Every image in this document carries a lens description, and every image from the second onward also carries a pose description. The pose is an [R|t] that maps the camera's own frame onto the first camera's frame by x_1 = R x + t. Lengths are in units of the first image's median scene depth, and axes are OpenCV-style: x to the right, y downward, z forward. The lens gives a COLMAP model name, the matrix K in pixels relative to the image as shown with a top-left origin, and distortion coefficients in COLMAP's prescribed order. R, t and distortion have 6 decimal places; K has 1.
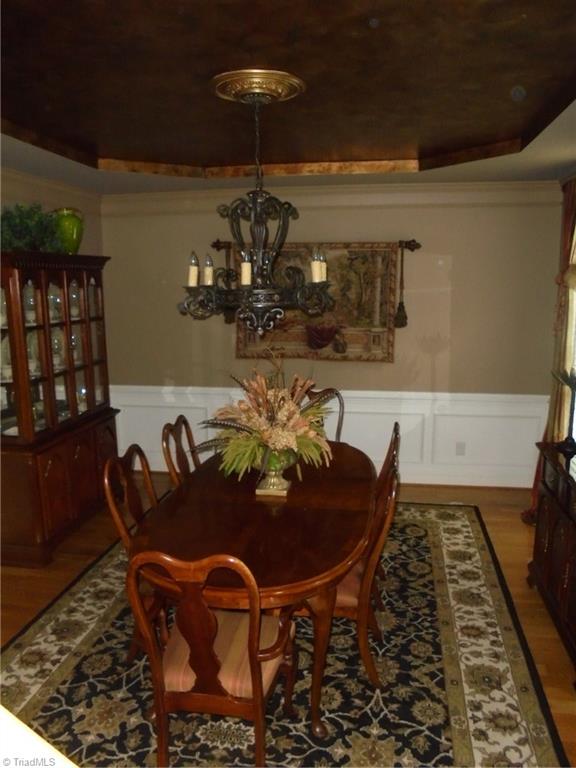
lens RADIAL K [[583.3, 0, 286.5], [0, 583.3, 389.1], [0, 0, 1]] dist [-0.100242, 0.068994]
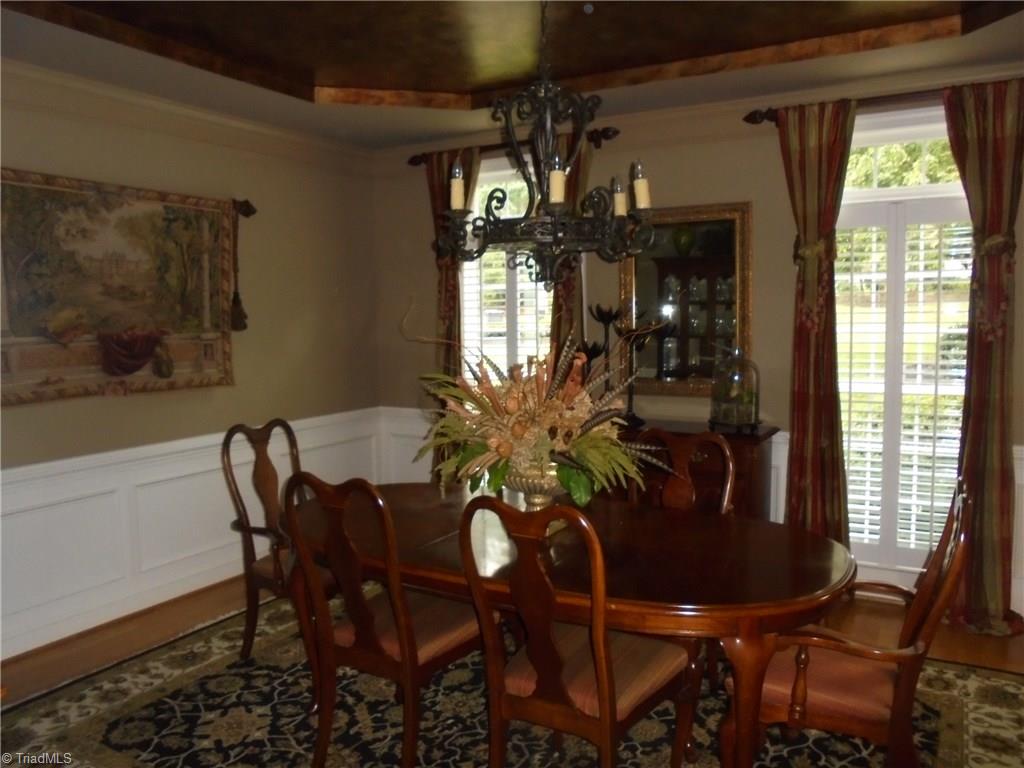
lens RADIAL K [[777.7, 0, 512.2], [0, 777.7, 375.6], [0, 0, 1]] dist [-0.100242, 0.068994]
pose [[0.329588, -0.072383, 0.941346, -0.520693], [0.187073, 0.982295, 0.010033, -0.006552], [-0.925406, 0.172794, 0.337293, 0.425781]]
